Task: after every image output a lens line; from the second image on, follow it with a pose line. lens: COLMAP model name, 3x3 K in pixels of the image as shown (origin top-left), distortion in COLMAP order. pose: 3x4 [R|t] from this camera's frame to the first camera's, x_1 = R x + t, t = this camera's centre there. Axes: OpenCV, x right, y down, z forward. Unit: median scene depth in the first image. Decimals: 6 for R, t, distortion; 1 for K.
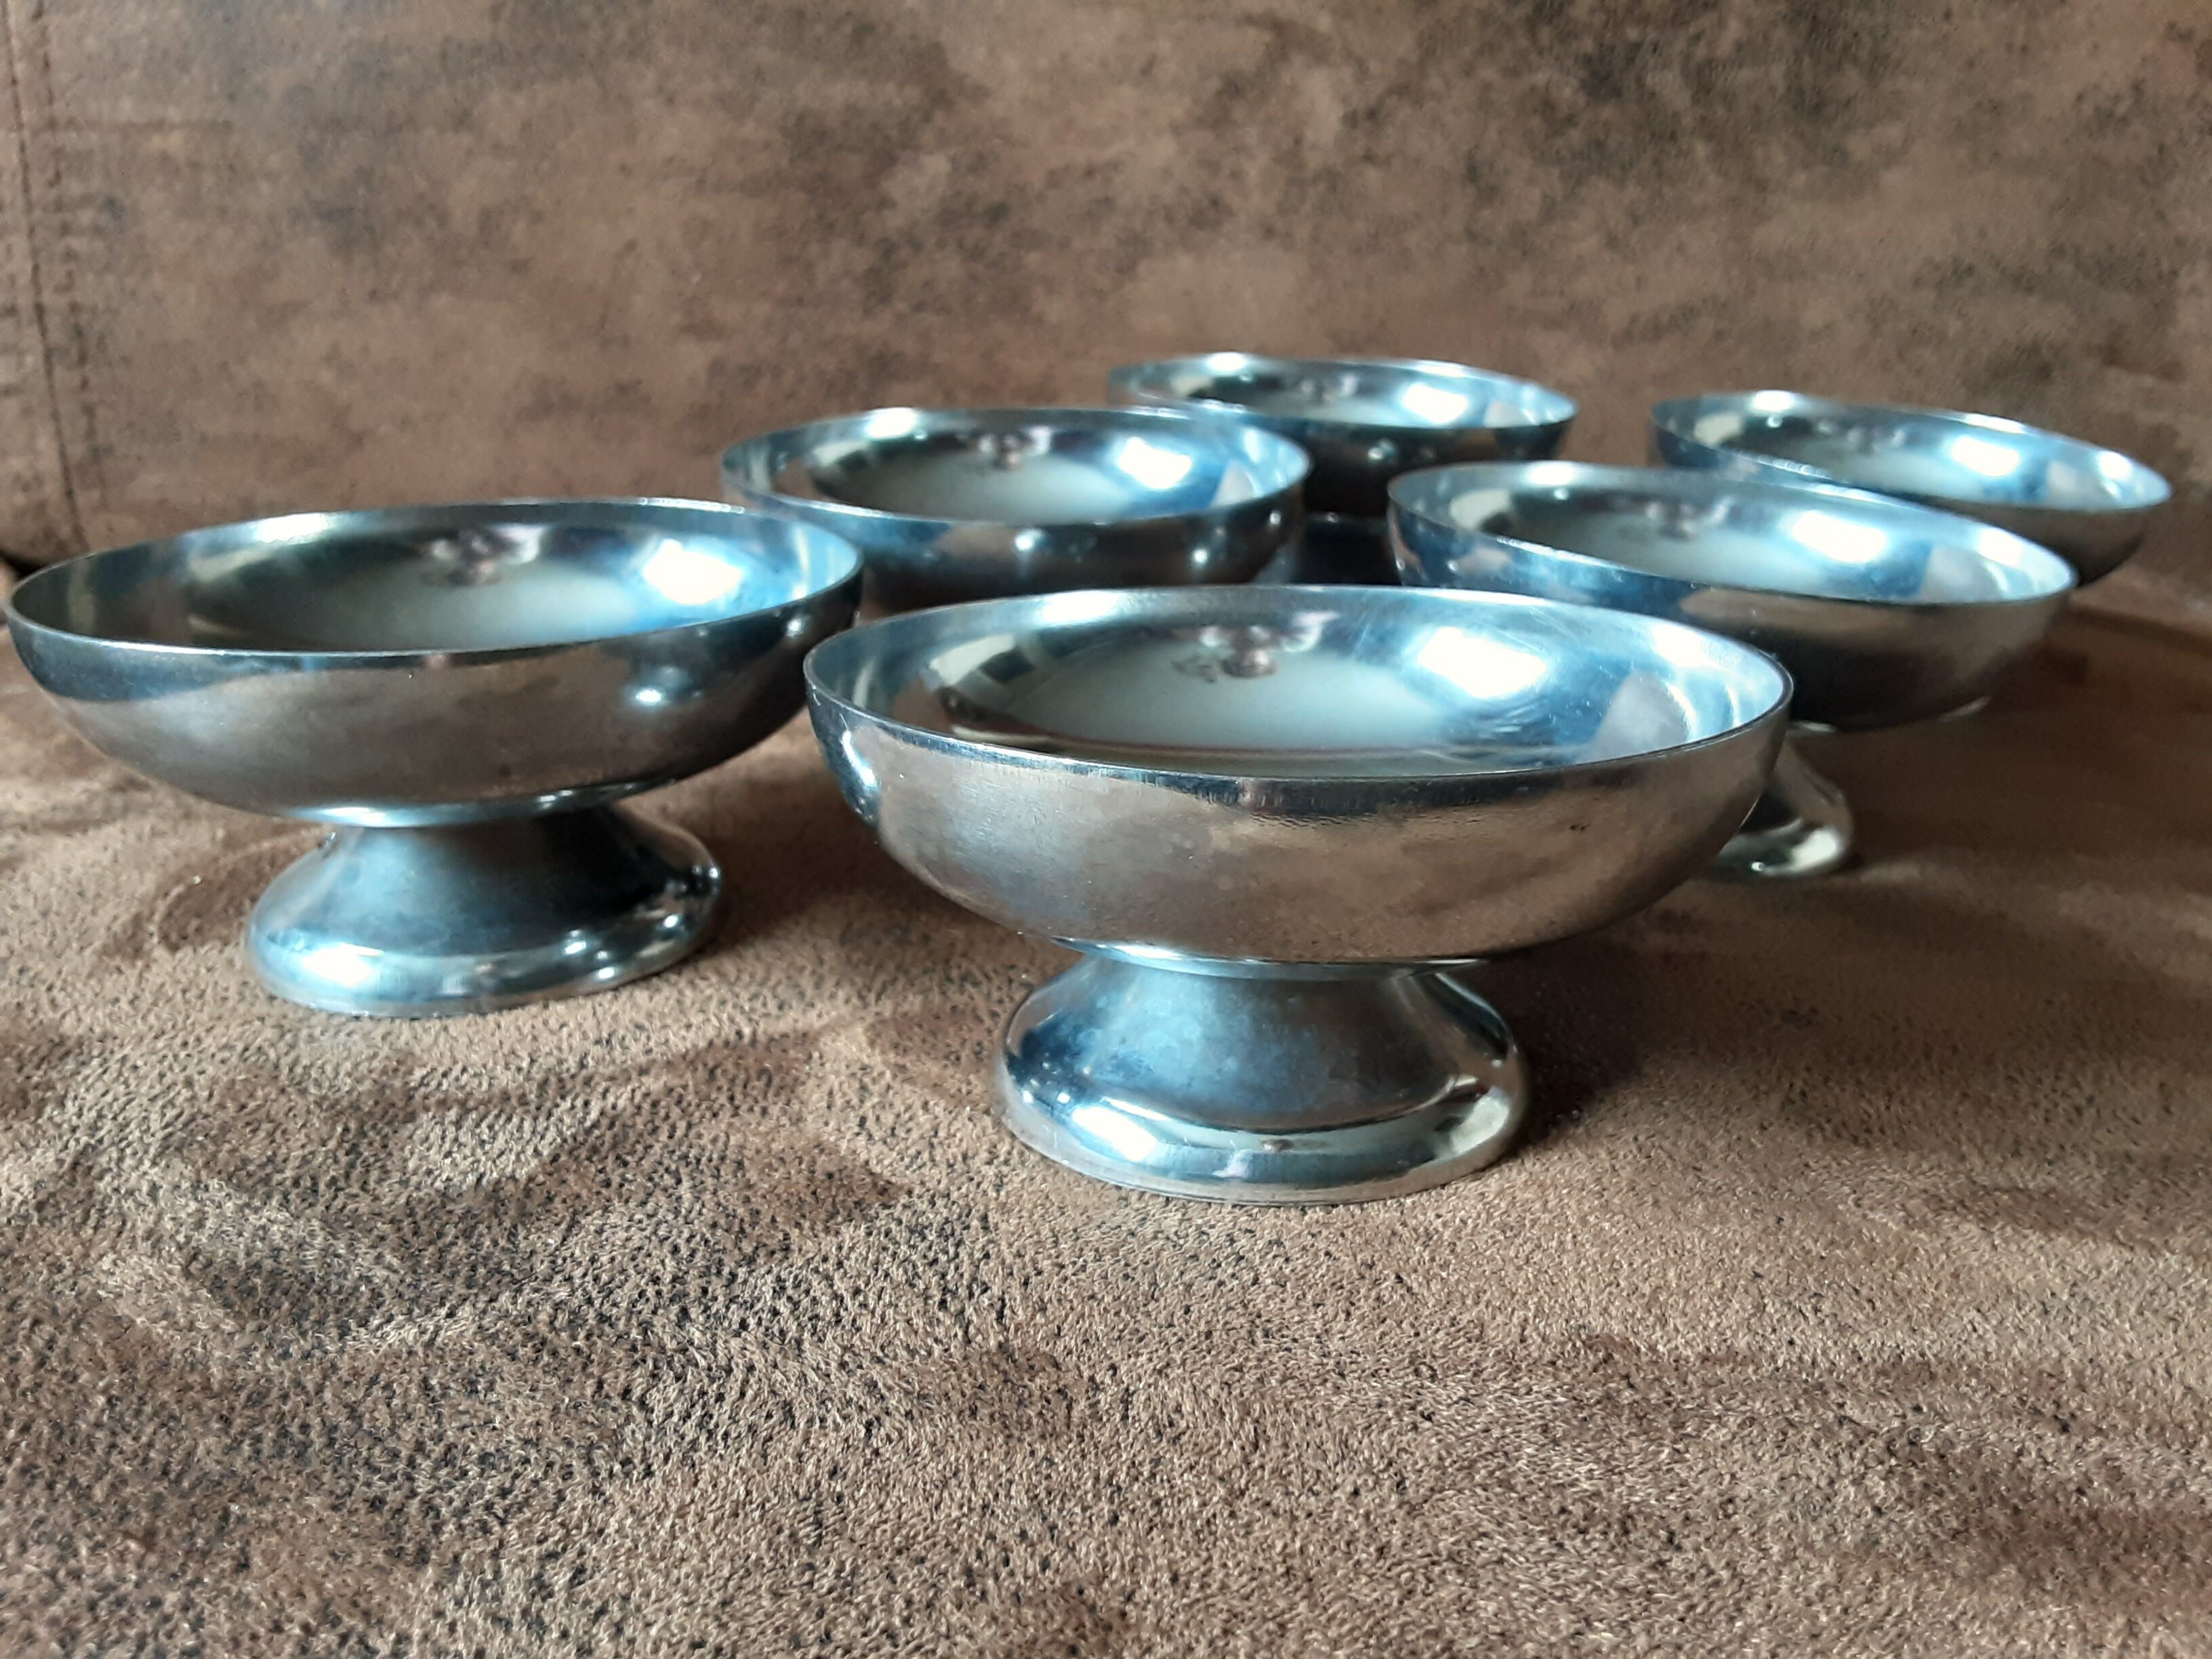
lens RADIAL K [[1794.7, 0, 1106.0], [0, 1794.7, 829.5], [0, 0, 1]] dist [0.044414, -0.002341]
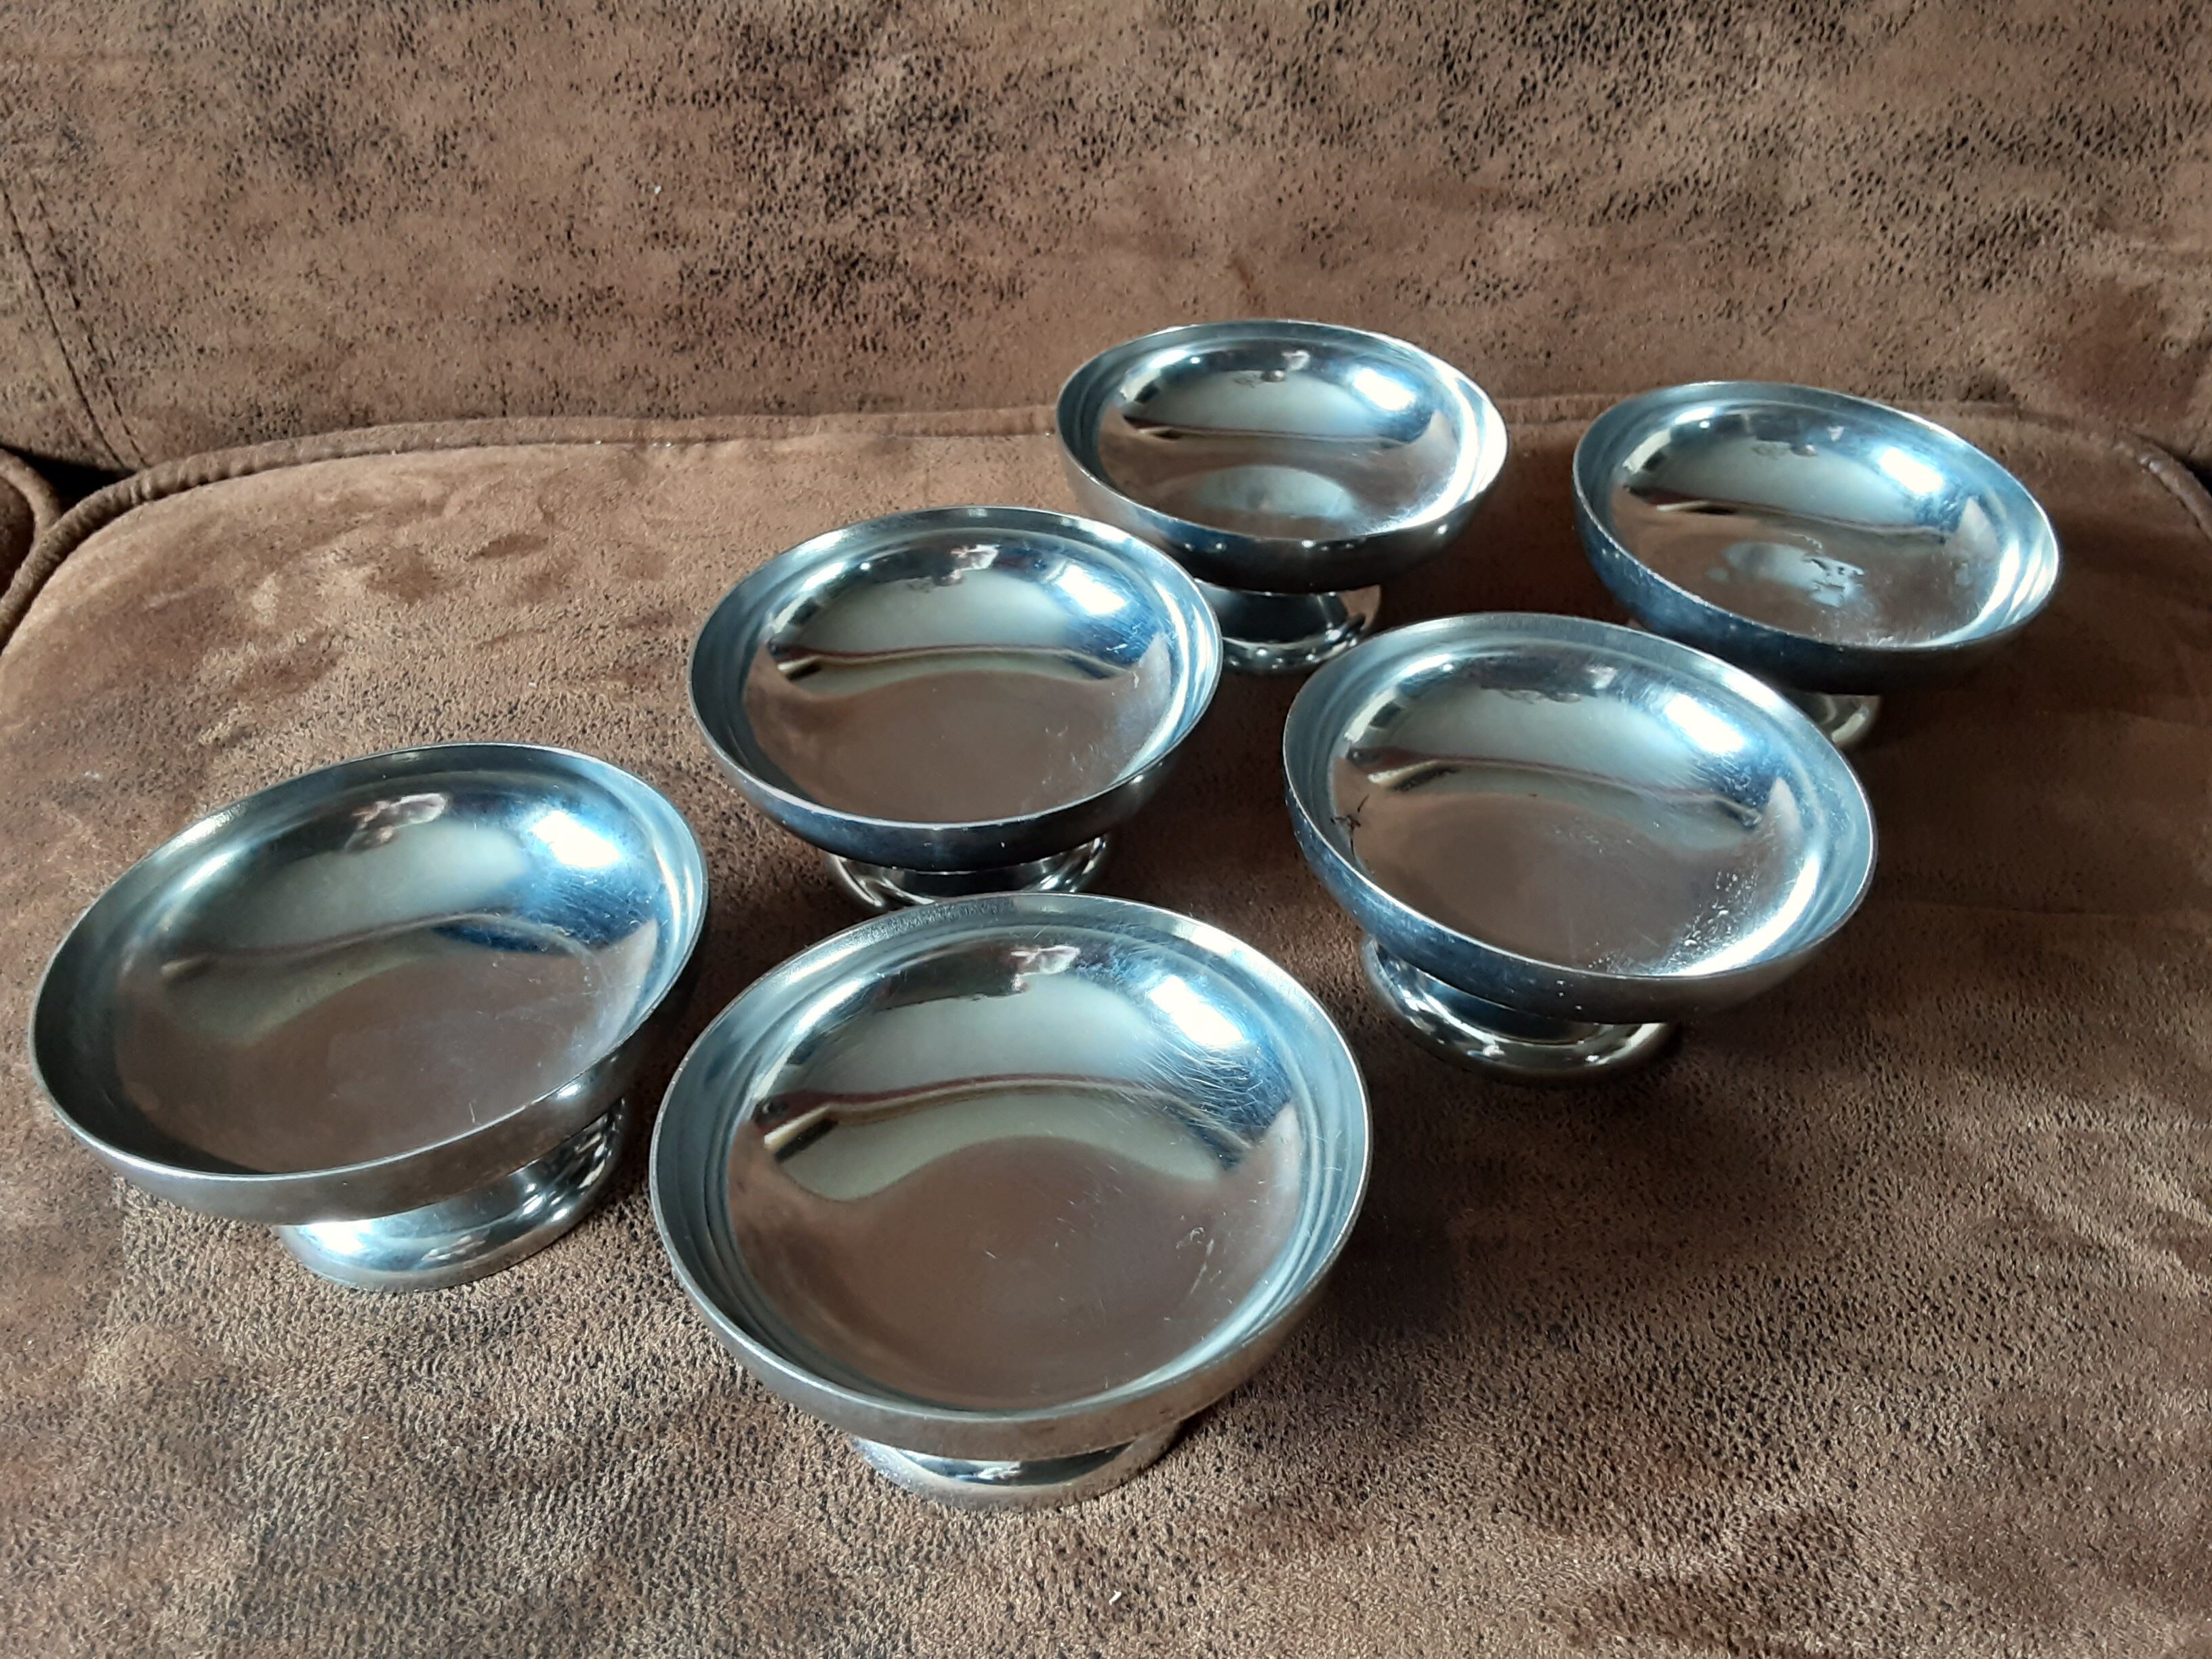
lens RADIAL K [[1806.8, 0, 1106.0], [0, 1806.8, 829.5], [0, 0, 1]] dist [-0.002729, 0.059815]
pose [[0.999177, -0.016285, -0.037152, 0.120961], [0.027072, 0.949779, 0.311747, -0.662419], [0.030209, -0.312497, 0.949438, -0.109351]]
